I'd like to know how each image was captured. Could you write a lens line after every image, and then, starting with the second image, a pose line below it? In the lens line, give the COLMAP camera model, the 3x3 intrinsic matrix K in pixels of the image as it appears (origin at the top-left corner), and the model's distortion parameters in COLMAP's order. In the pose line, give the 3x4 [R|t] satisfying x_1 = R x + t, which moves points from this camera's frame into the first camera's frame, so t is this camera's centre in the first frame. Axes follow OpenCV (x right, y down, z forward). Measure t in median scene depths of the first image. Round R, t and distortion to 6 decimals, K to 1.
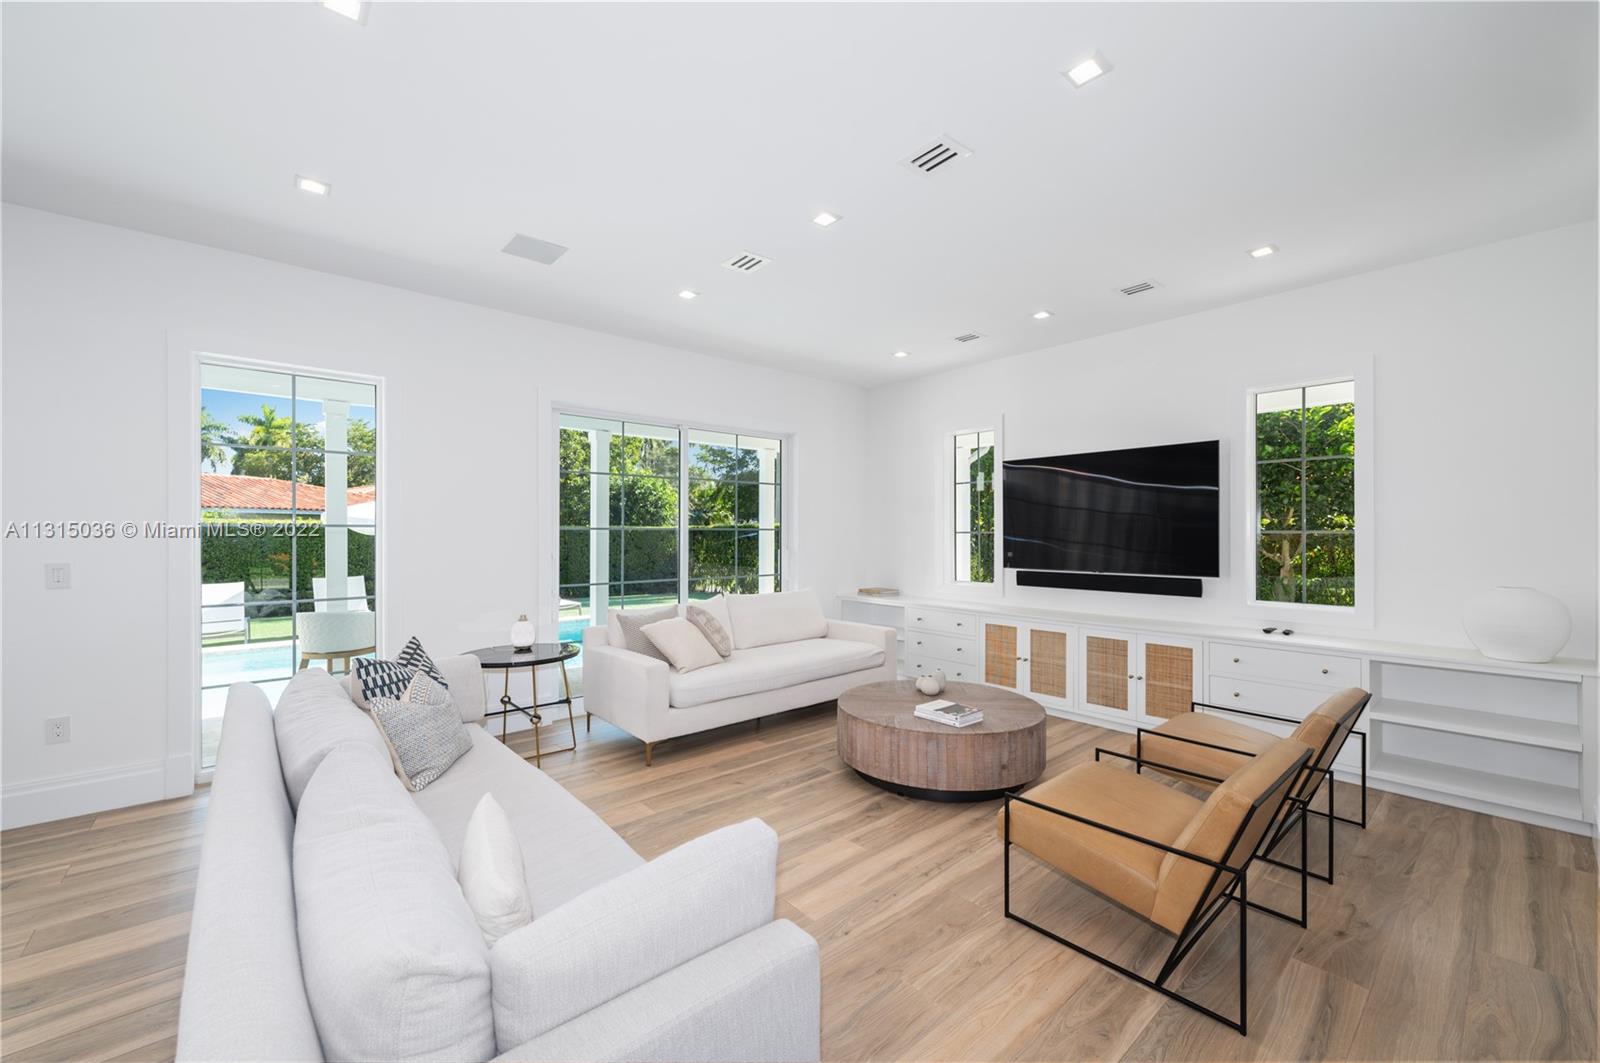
lens RADIAL K [[640.1, 0, 804.0], [0, 640.1, 531.3], [0, 0, 1]] dist [0.004155, -0.000593]
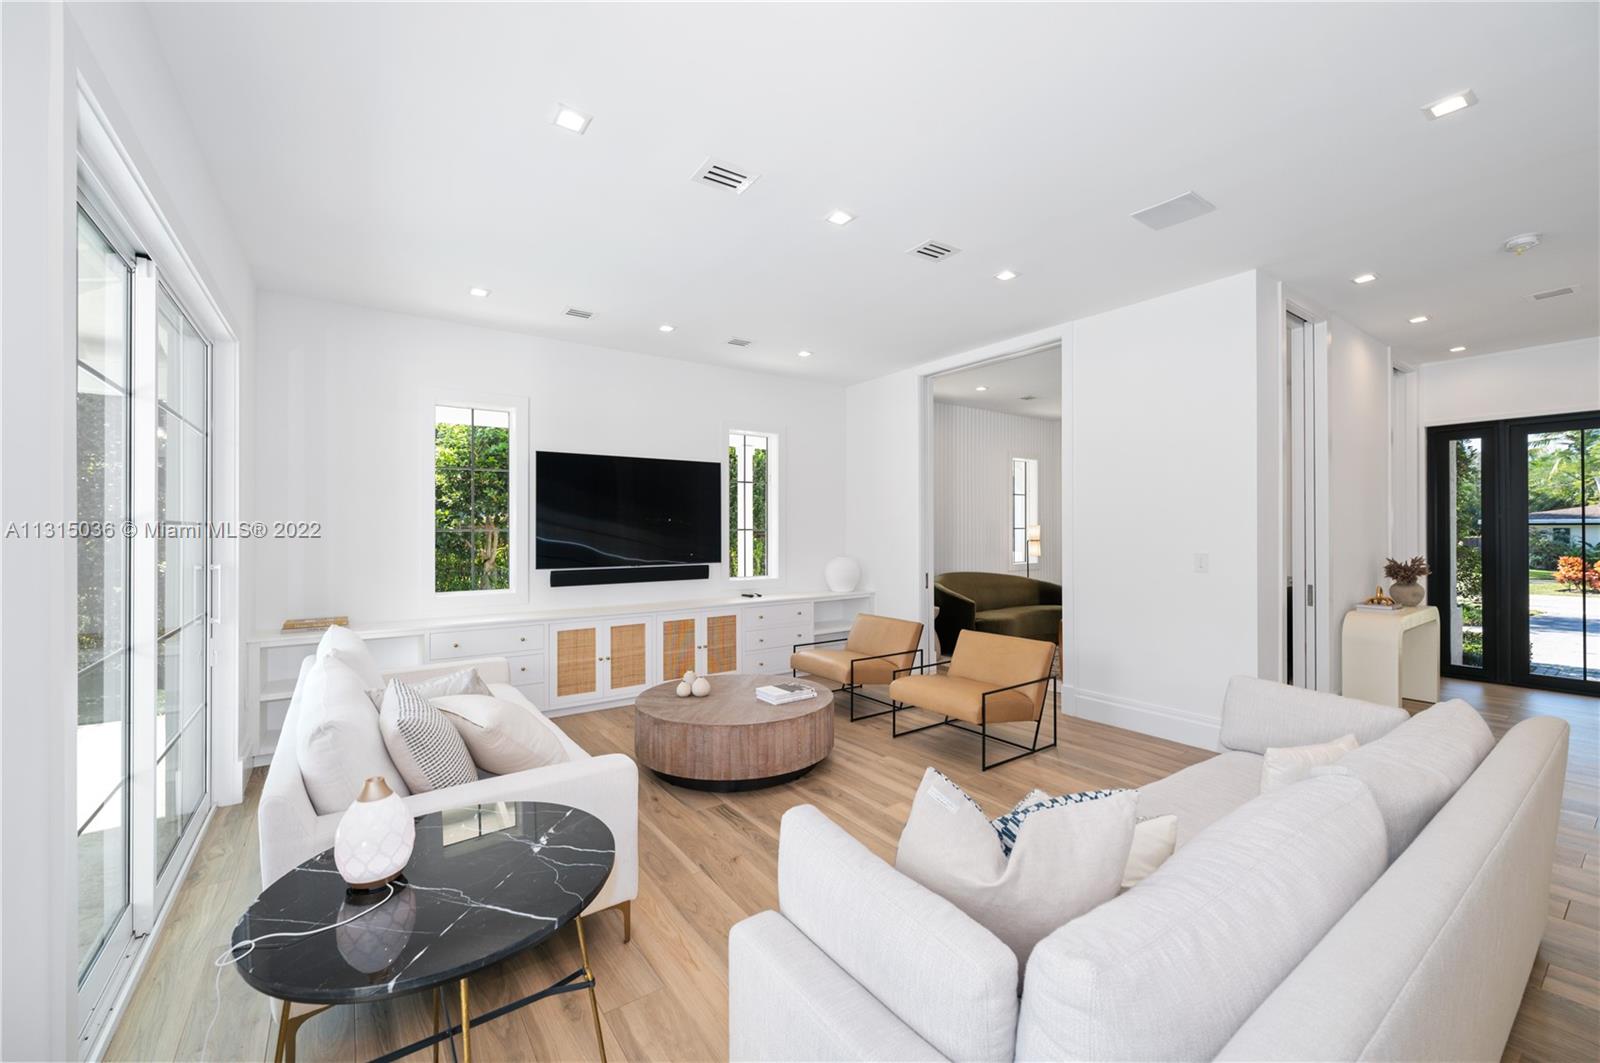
lens RADIAL K [[640.1, 0, 806.2], [0, 640.1, 524.8], [0, 0, 1]] dist [0.004155, -0.000593]
pose [[0.090899, 0.003785, 0.995853, -0.601158], [-0.003513, 0.999988, -0.003480, -0.003735], [-0.995854, -0.003183, 0.090911, 0.590215]]
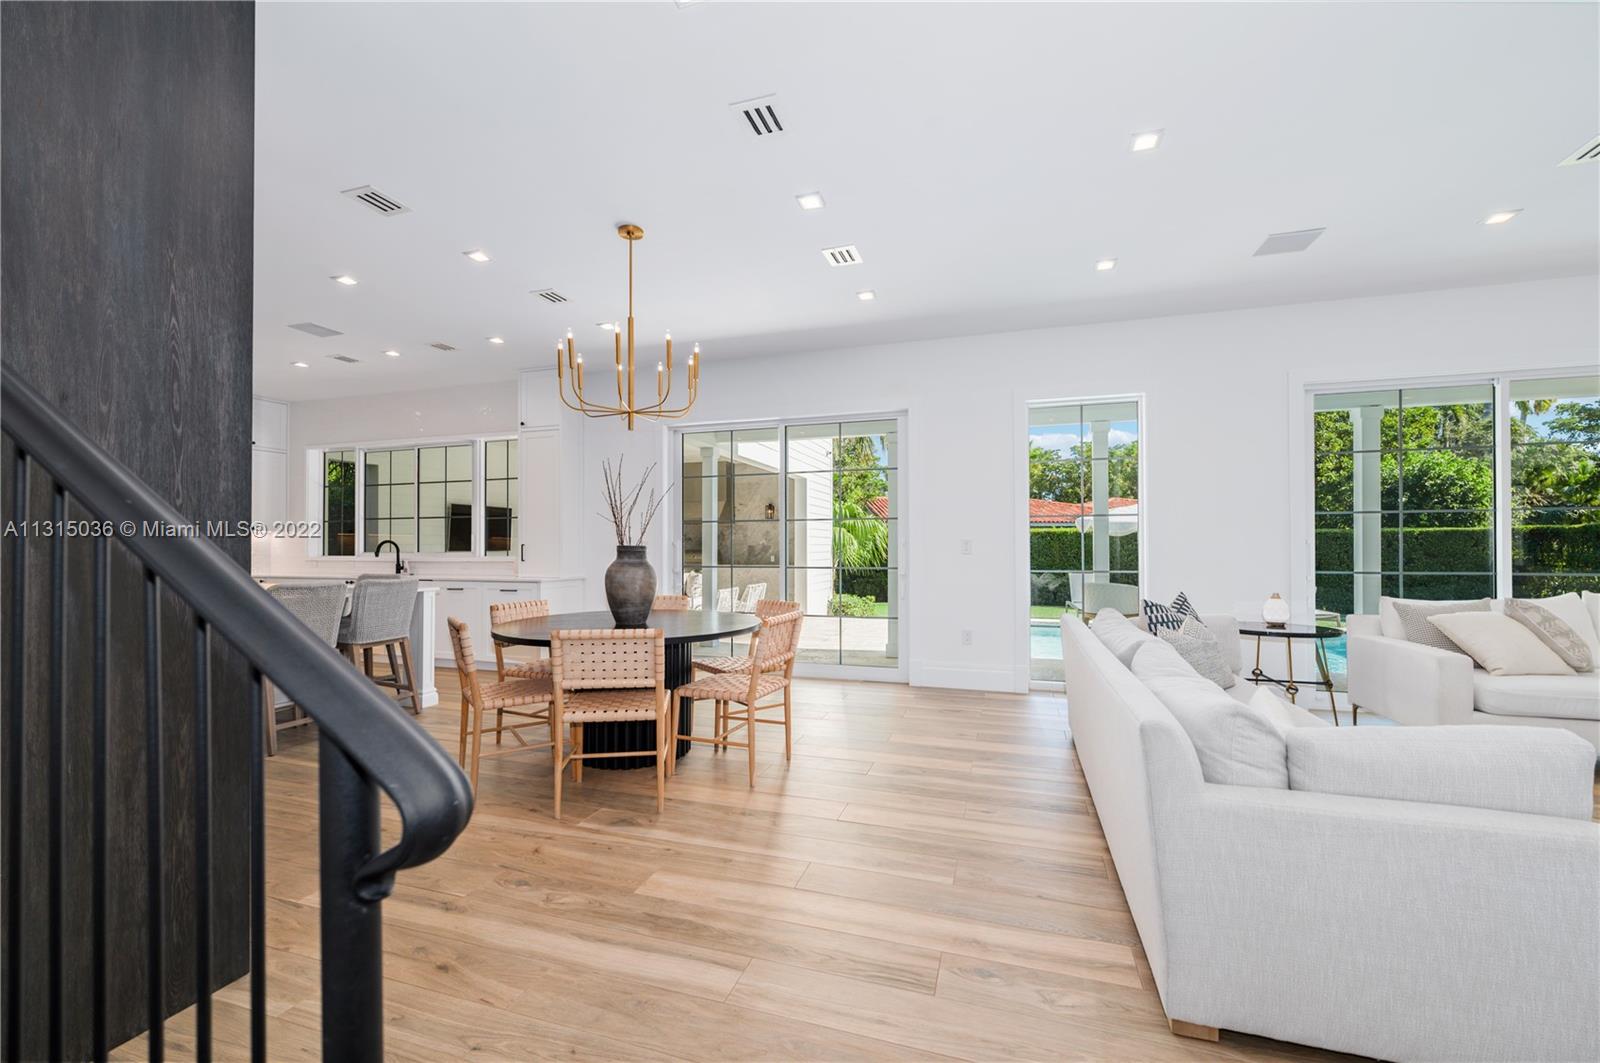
lens RADIAL K [[640.1, 0, 800.2], [0, 640.1, 545.3], [0, 0, 1]] dist [0.004155, -0.000593]
pose [[0.514234, -0.003863, -0.857641, 0.047119], [0.006901, 0.999976, -0.000366, 0.035498], [0.857622, -0.005730, 0.514249, -0.156005]]
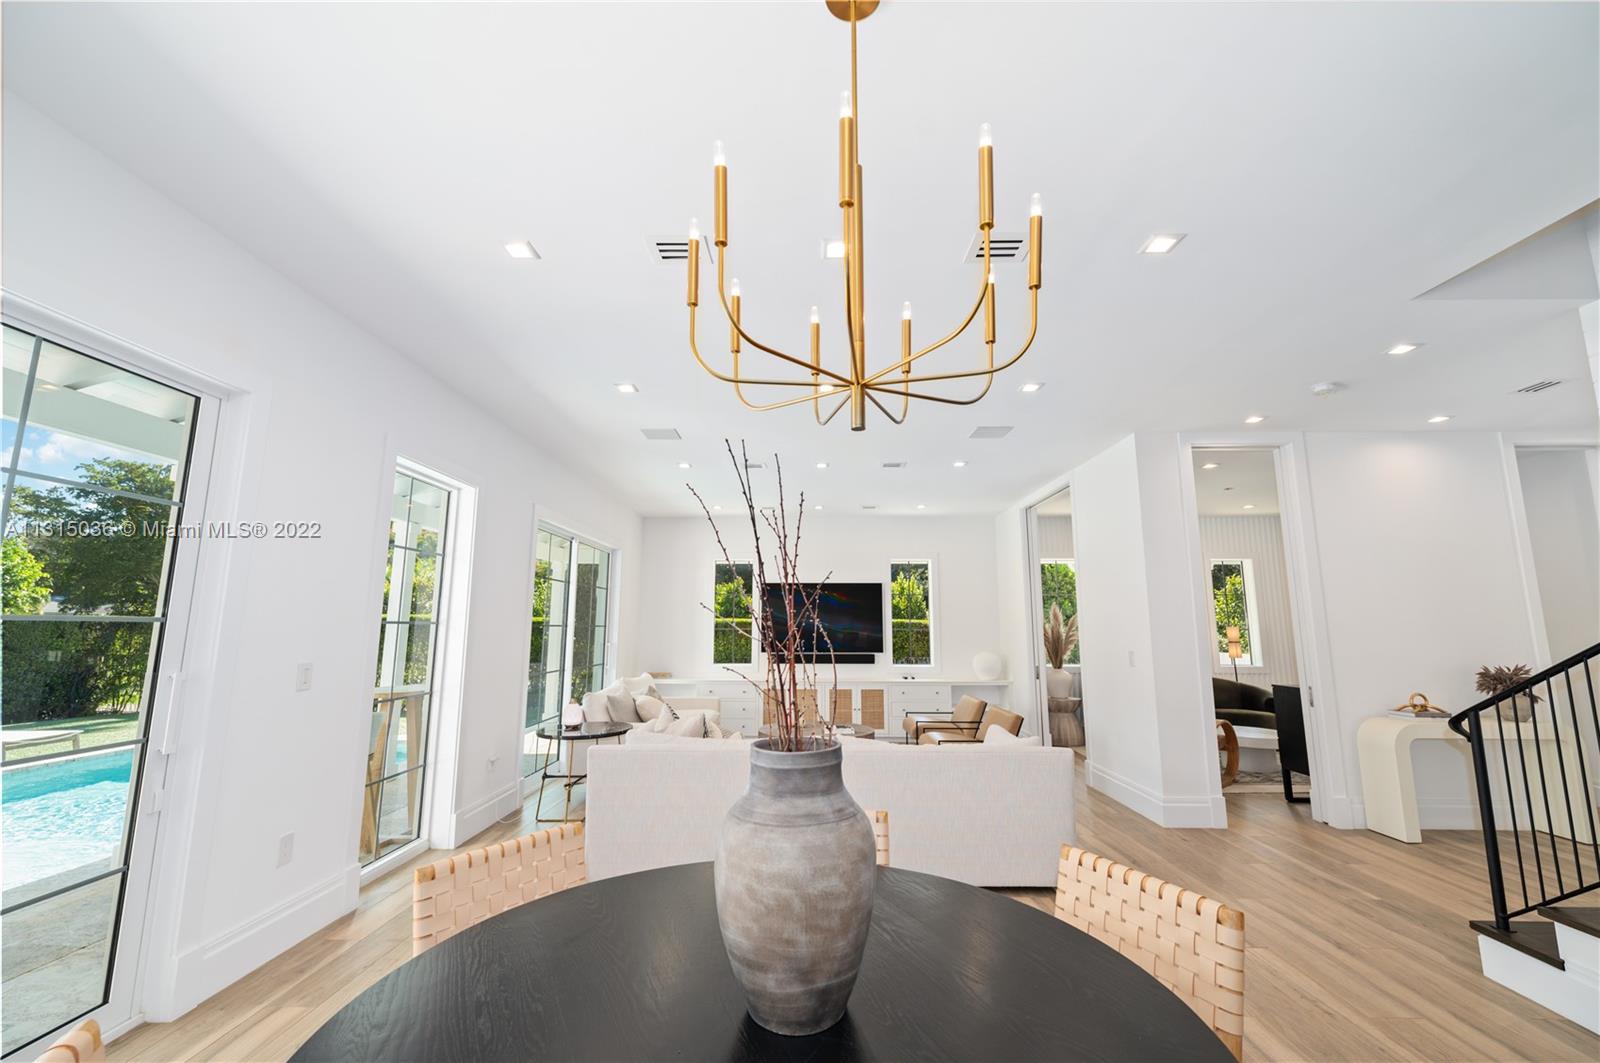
lens RADIAL K [[640.1, 0, 795.1], [0, 640.1, 530.3], [0, 0, 1]] dist [0.004155, -0.000593]
pose [[0.670045, 0.112738, 0.733709, -0.875096], [-0.005907, 0.989178, -0.146599, -0.009058], [-0.742297, 0.093894, 0.663460, -0.123831]]
